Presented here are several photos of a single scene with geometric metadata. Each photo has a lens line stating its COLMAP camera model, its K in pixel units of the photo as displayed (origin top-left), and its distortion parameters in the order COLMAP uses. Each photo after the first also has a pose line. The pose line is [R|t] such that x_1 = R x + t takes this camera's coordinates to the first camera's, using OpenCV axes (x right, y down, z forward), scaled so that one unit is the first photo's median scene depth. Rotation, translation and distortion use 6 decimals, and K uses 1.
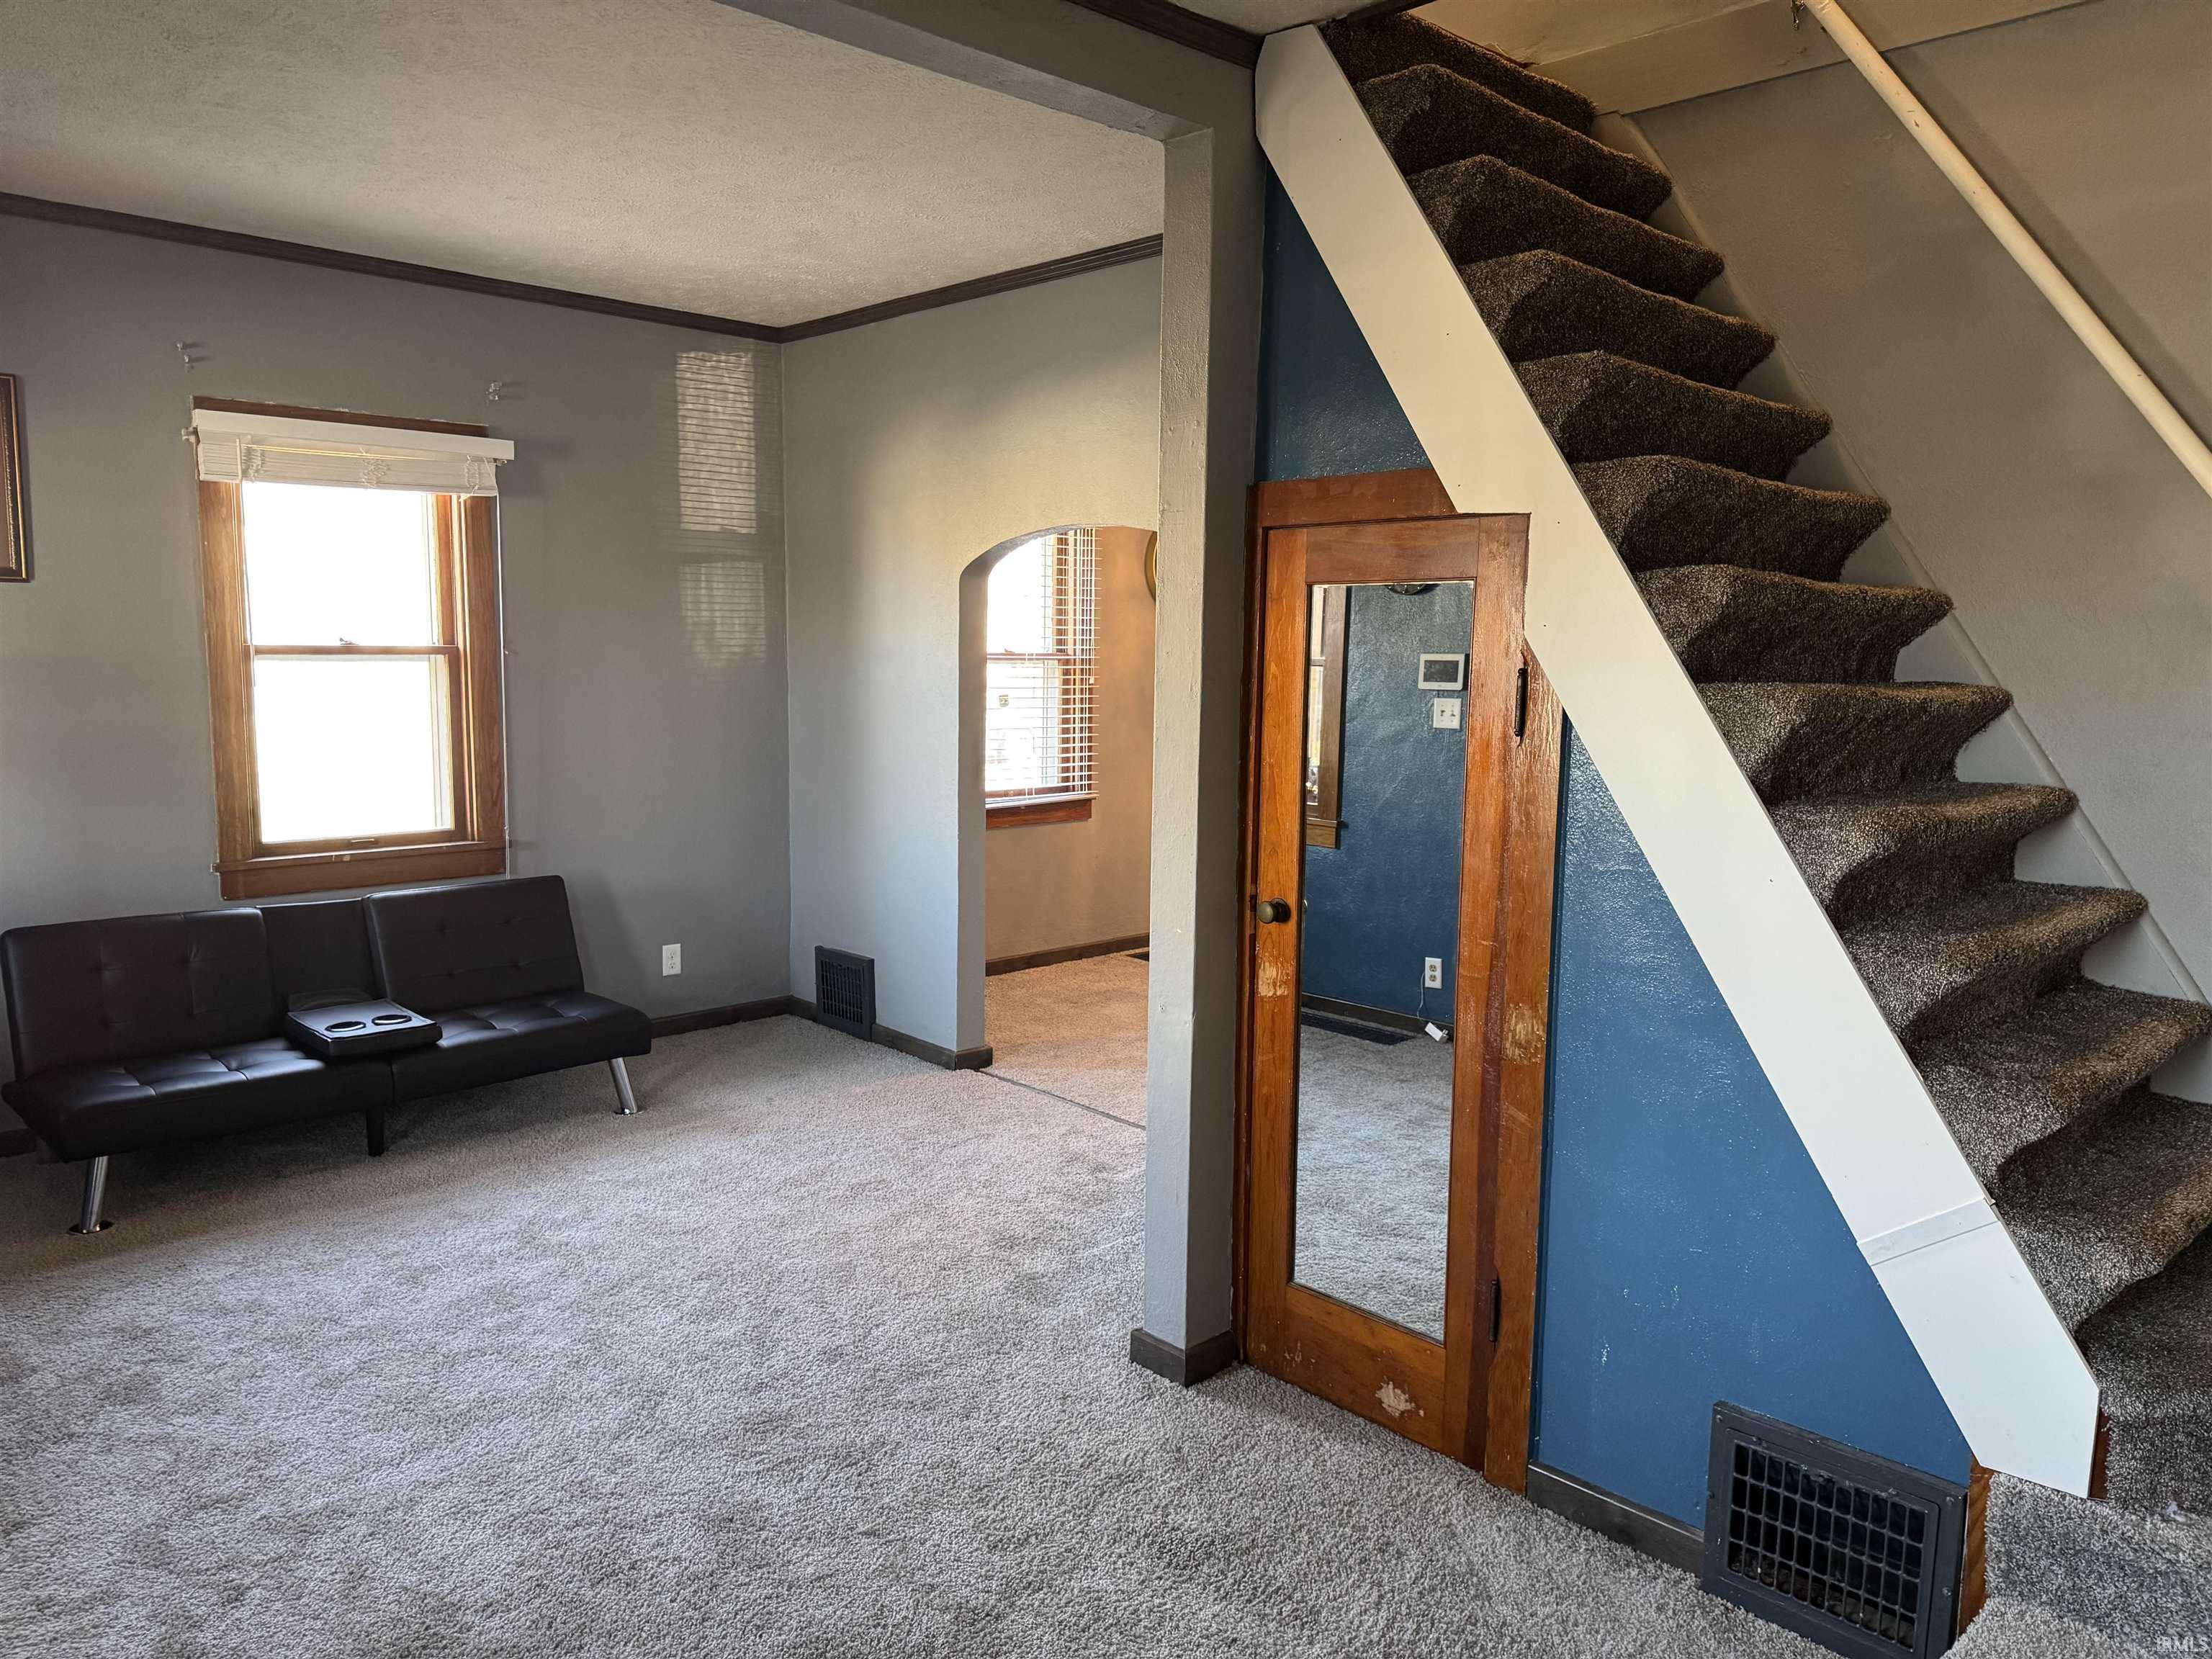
lens RADIAL K [[1561.2, 0, 1100.2], [0, 1561.2, 826.0], [0, 0, 1]] dist [0.021523, -0.019329]
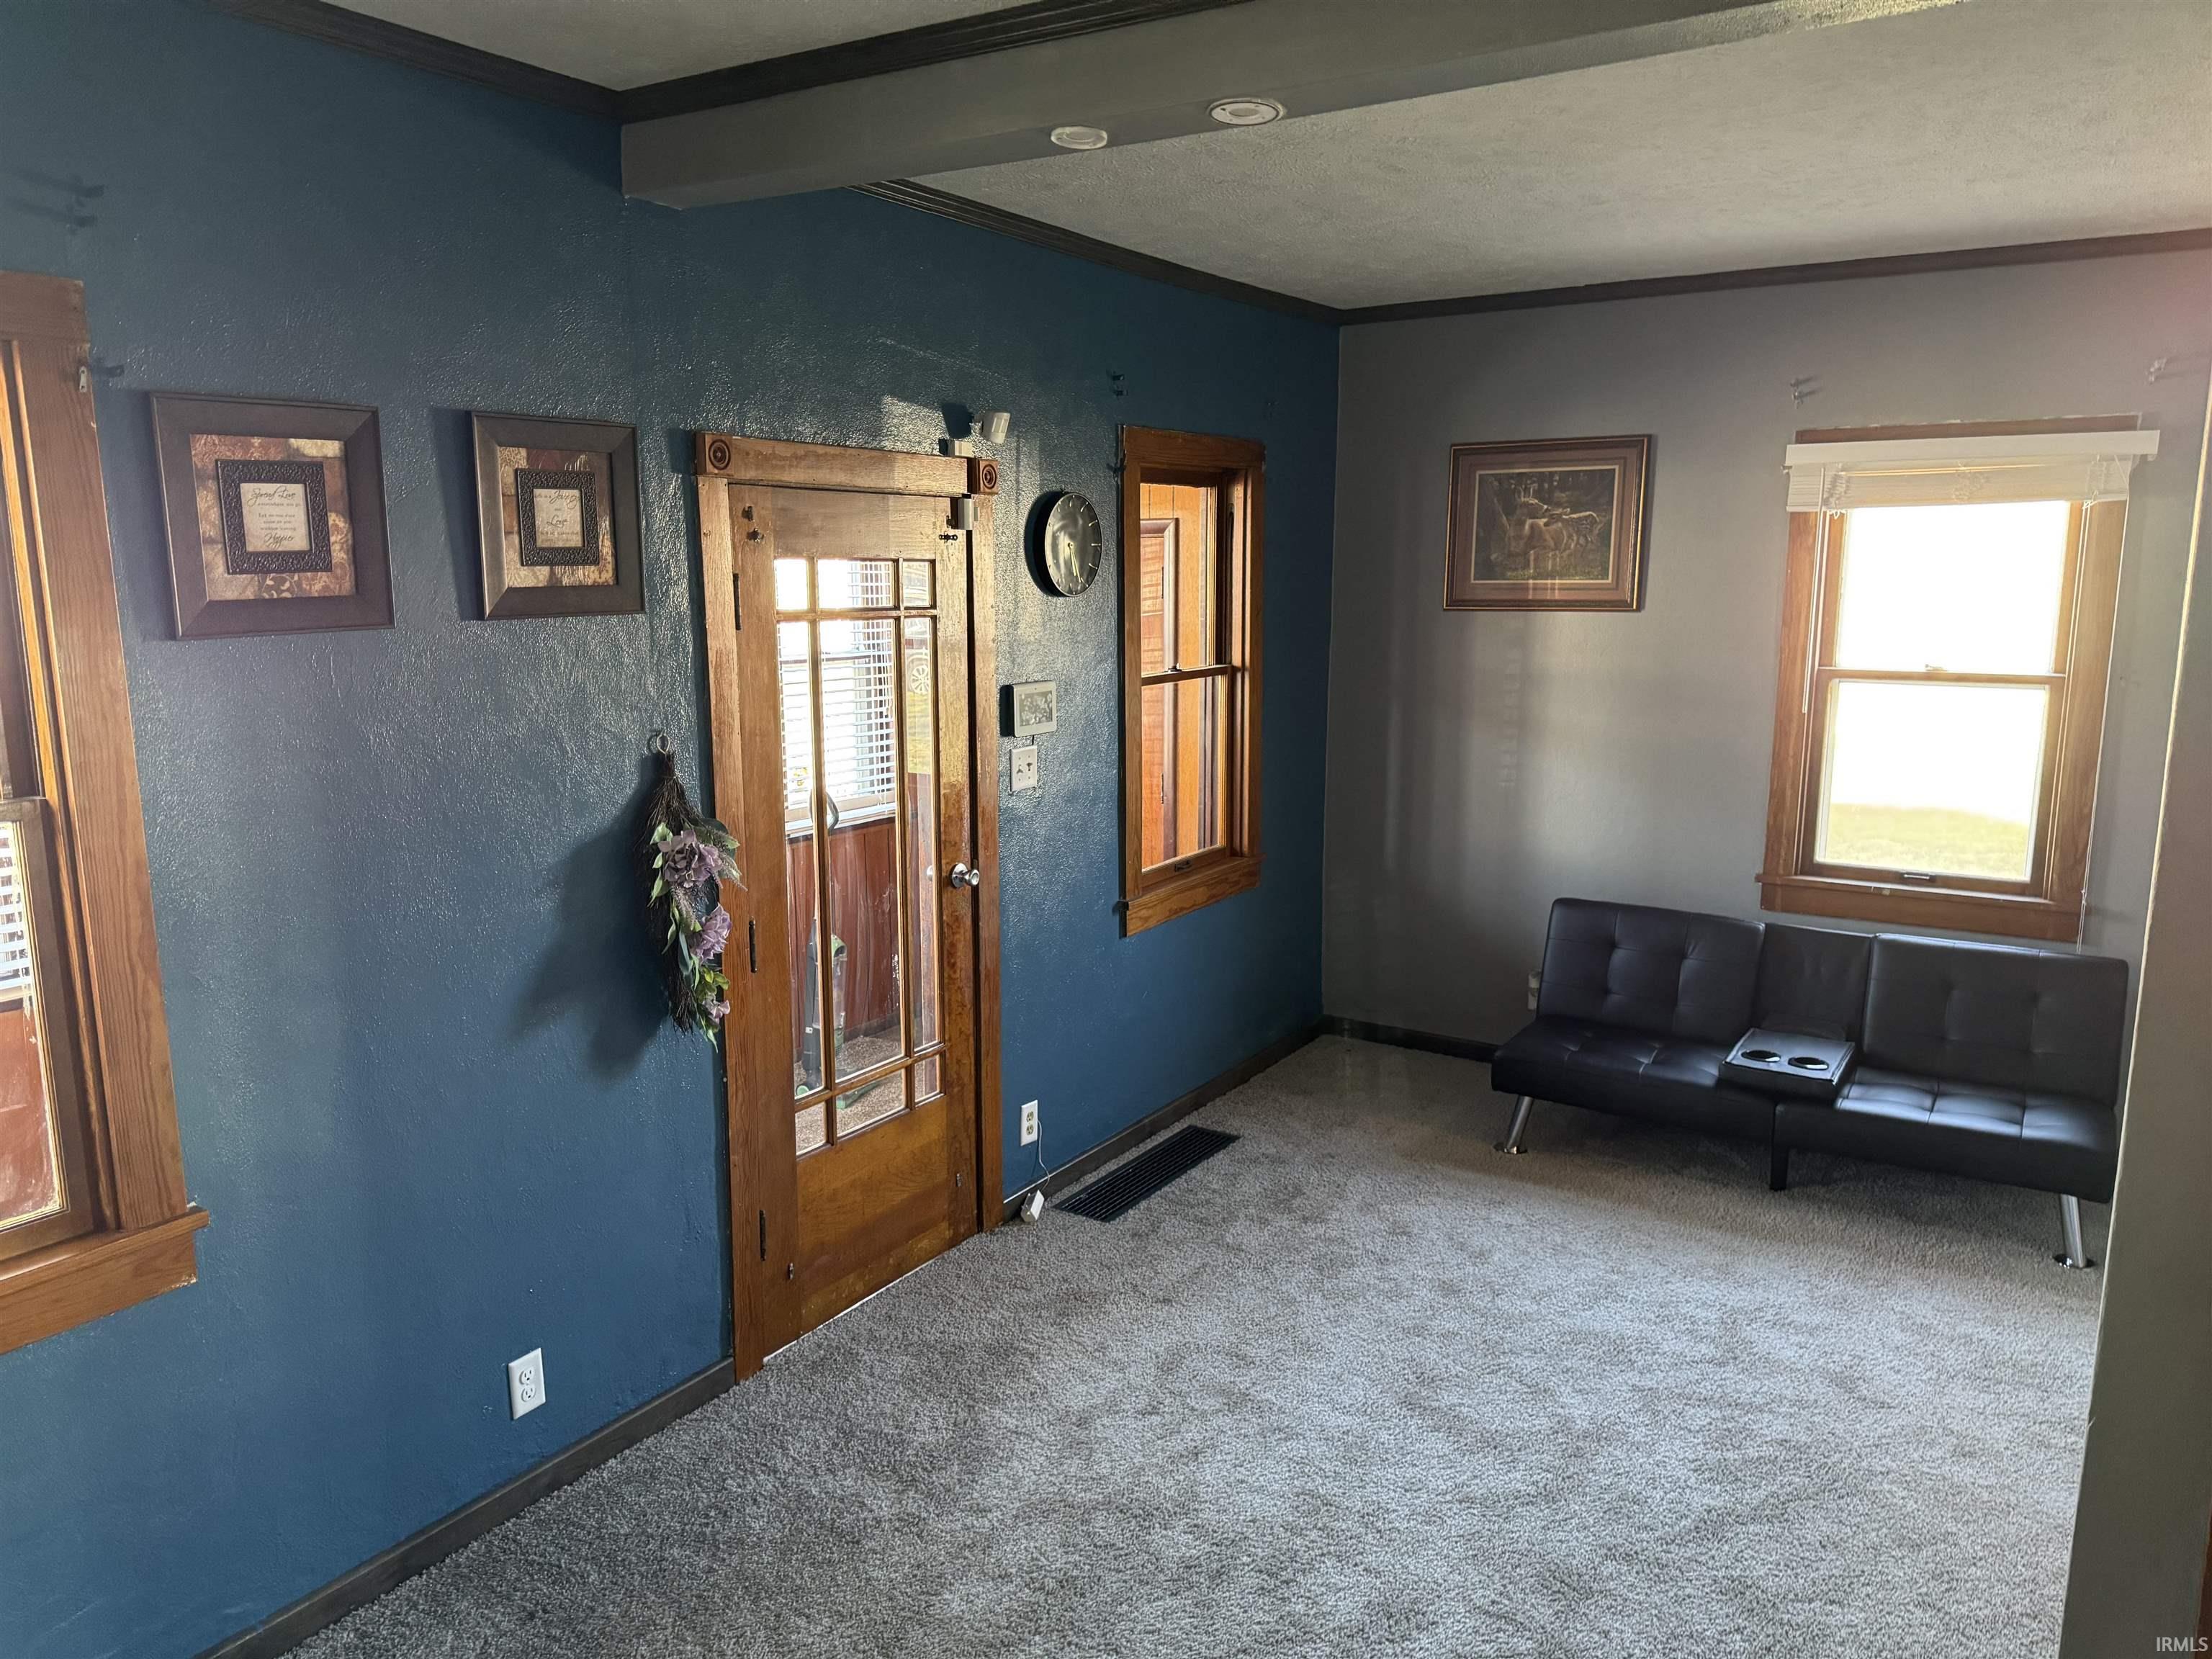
lens RADIAL K [[1561.2, 0, 1099.3], [0, 1561.2, 826.4], [0, 0, 1]] dist [0.021523, -0.019329]
pose [[0.238024, 0.147251, -0.960032, 0.358770], [-0.113808, 0.985860, 0.122996, -0.091640], [0.964568, 0.079983, 0.251417, 0.315870]]
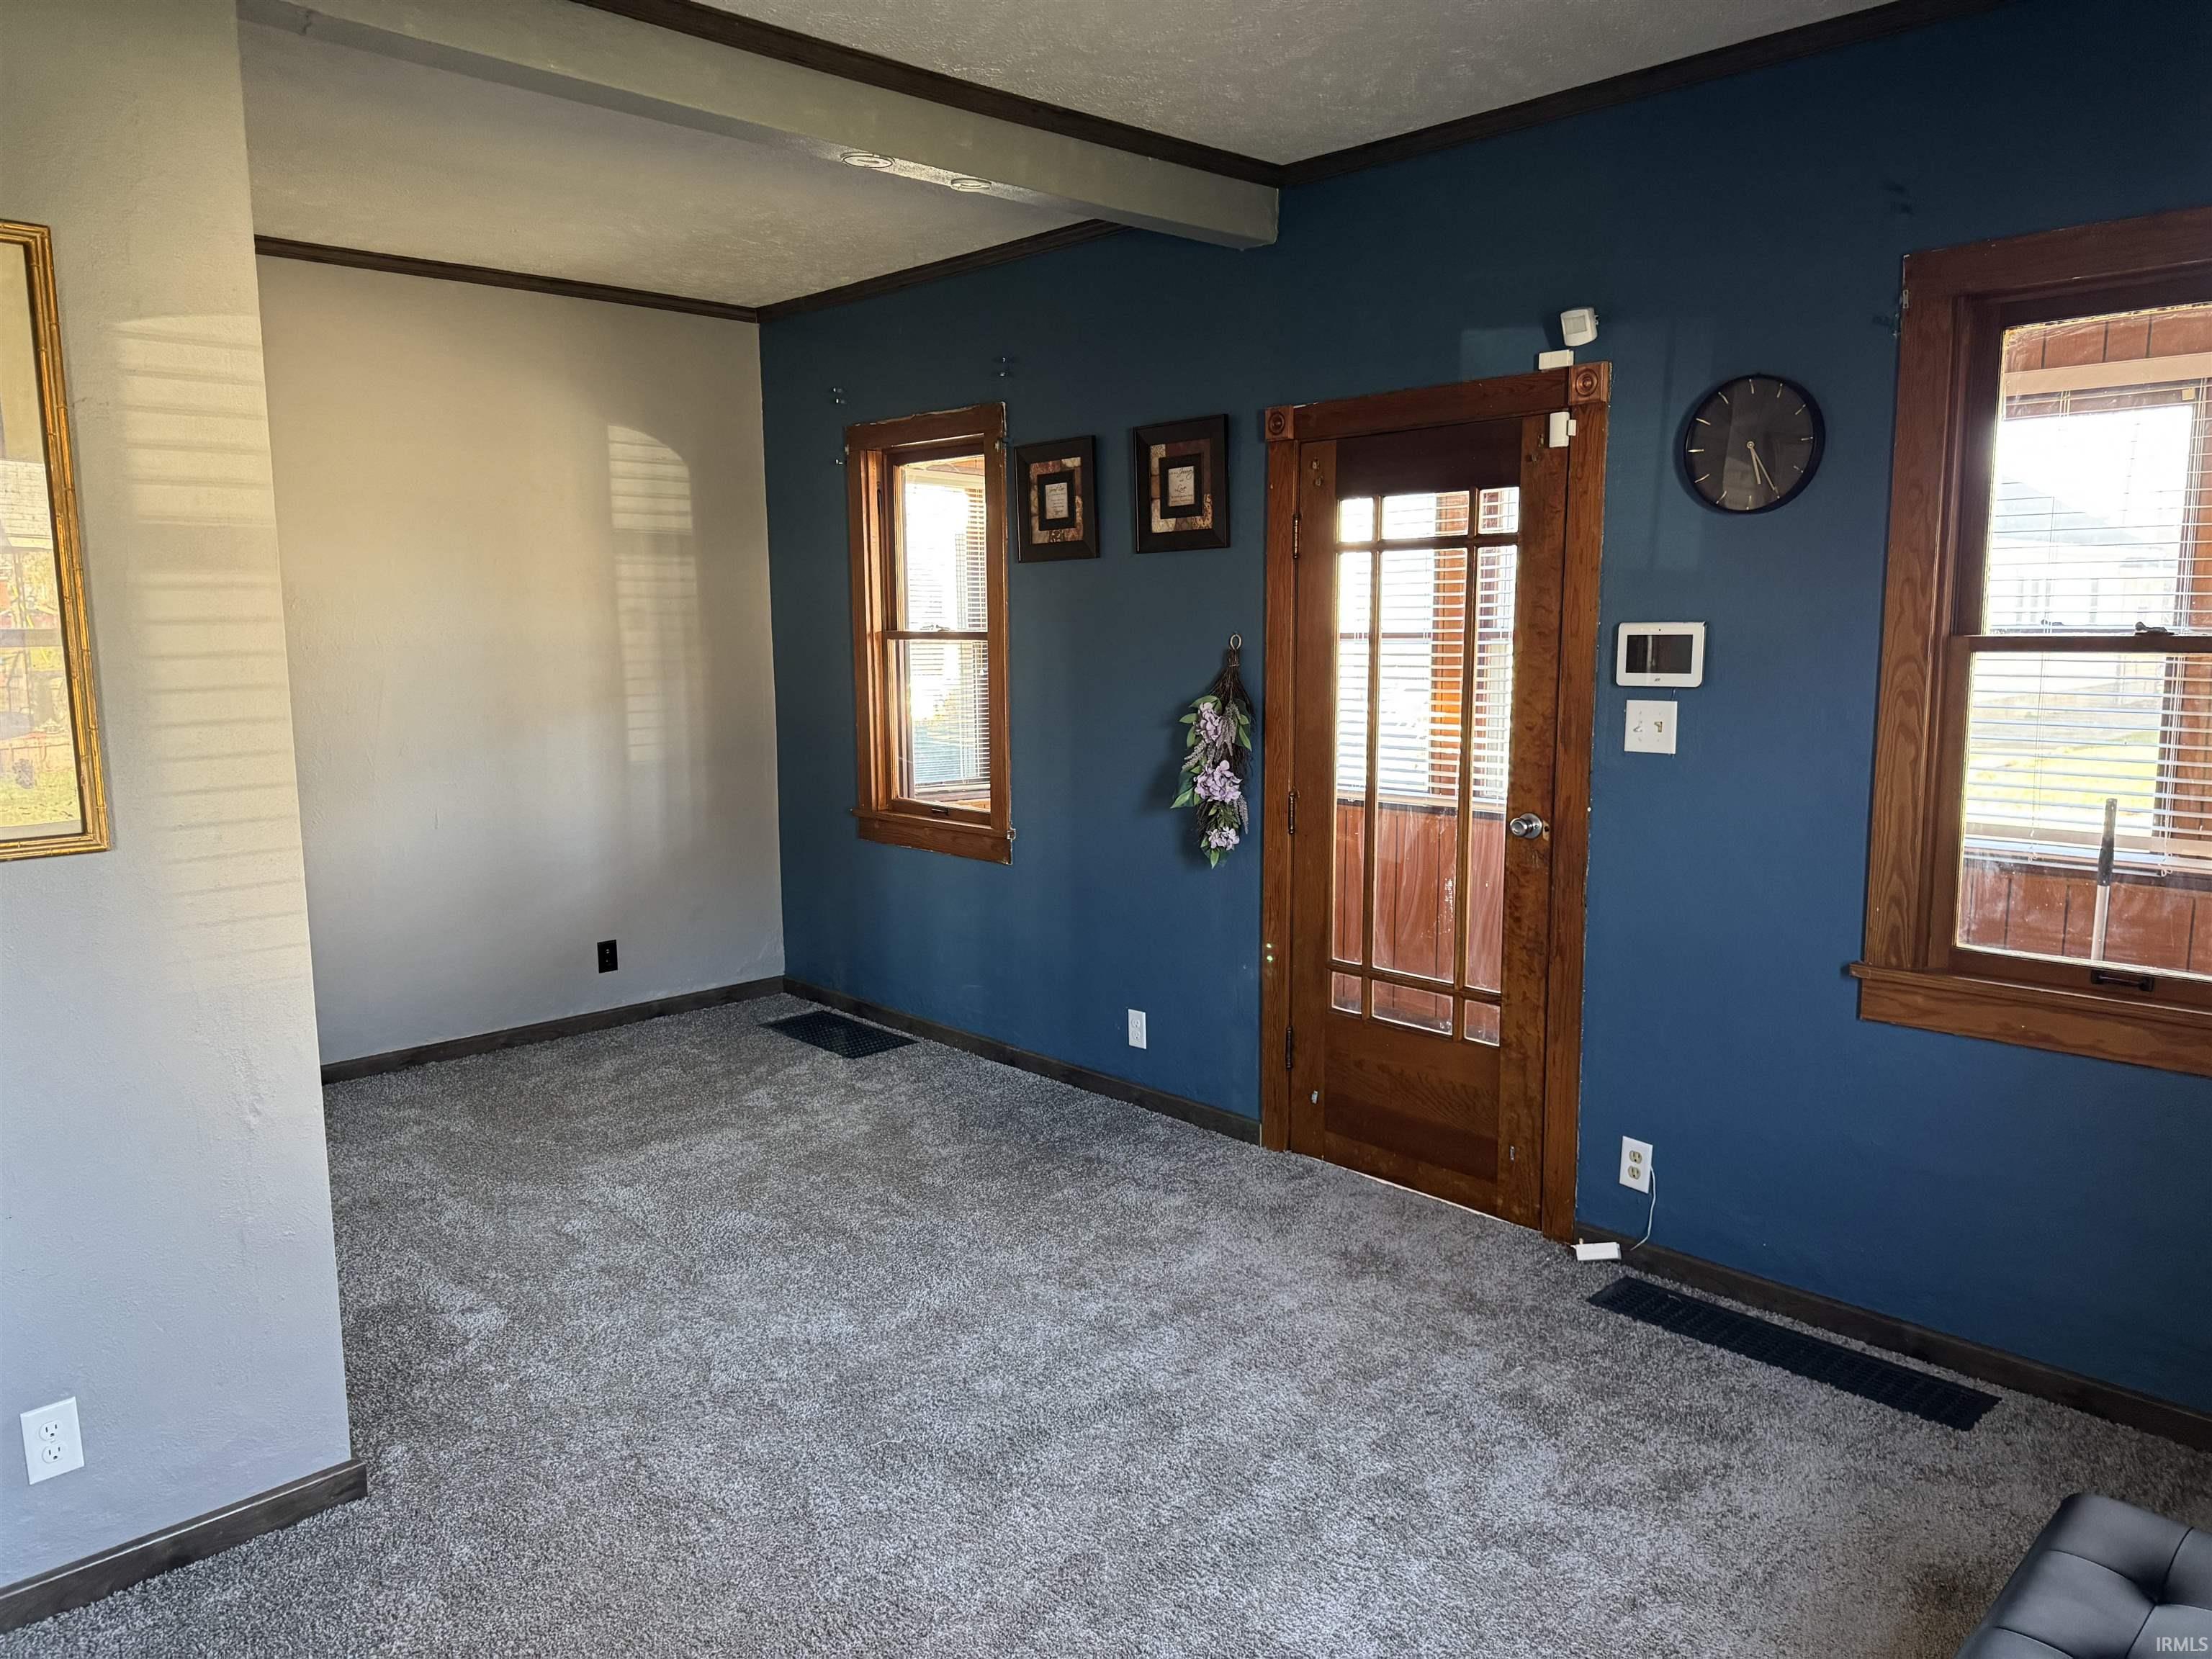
lens RADIAL K [[1561.2, 0, 1102.8], [0, 1561.2, 843.4], [0, 0, 1]] dist [0.021523, -0.019329]
pose [[-0.999824, -0.000278, 0.018772, -0.288390], [0.004806, 0.962788, 0.270214, -0.160240], [-0.018149, 0.270257, -0.962617, 1.248725]]
